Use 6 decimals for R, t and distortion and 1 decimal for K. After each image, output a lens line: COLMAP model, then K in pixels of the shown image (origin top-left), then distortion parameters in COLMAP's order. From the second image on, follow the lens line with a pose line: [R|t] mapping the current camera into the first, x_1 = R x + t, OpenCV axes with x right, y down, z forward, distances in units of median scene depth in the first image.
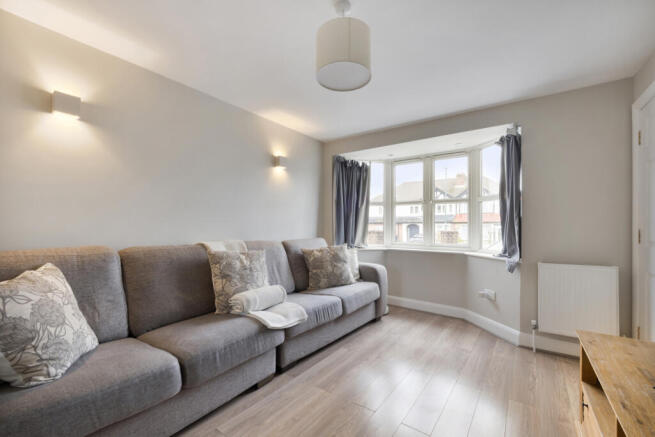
lens RADIAL K [[278.0, 0, 327.4], [0, 278.0, 228.4], [0, 0, 1]] dist [-0.000186, -0.000180]
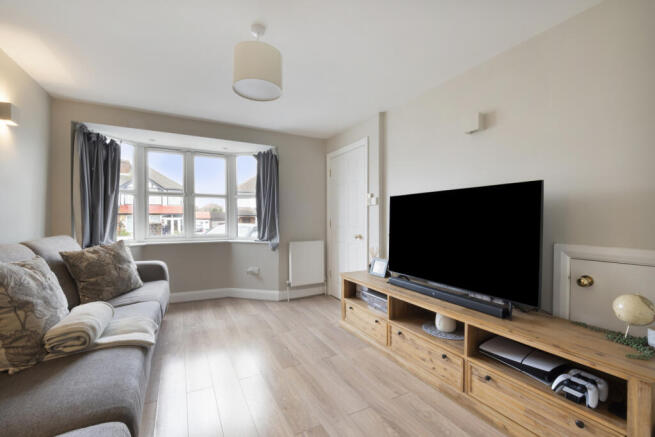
lens RADIAL K [[275.3, 0, 327.5], [0, 275.3, 218.5], [0, 0, 1]] dist [0.000296, -0.000042]
pose [[0.446739, -0.001918, 0.894662, -0.415018], [0.005895, 0.999982, -0.000800, -0.004963], [-0.894645, 0.005632, 0.446742, 0.111208]]
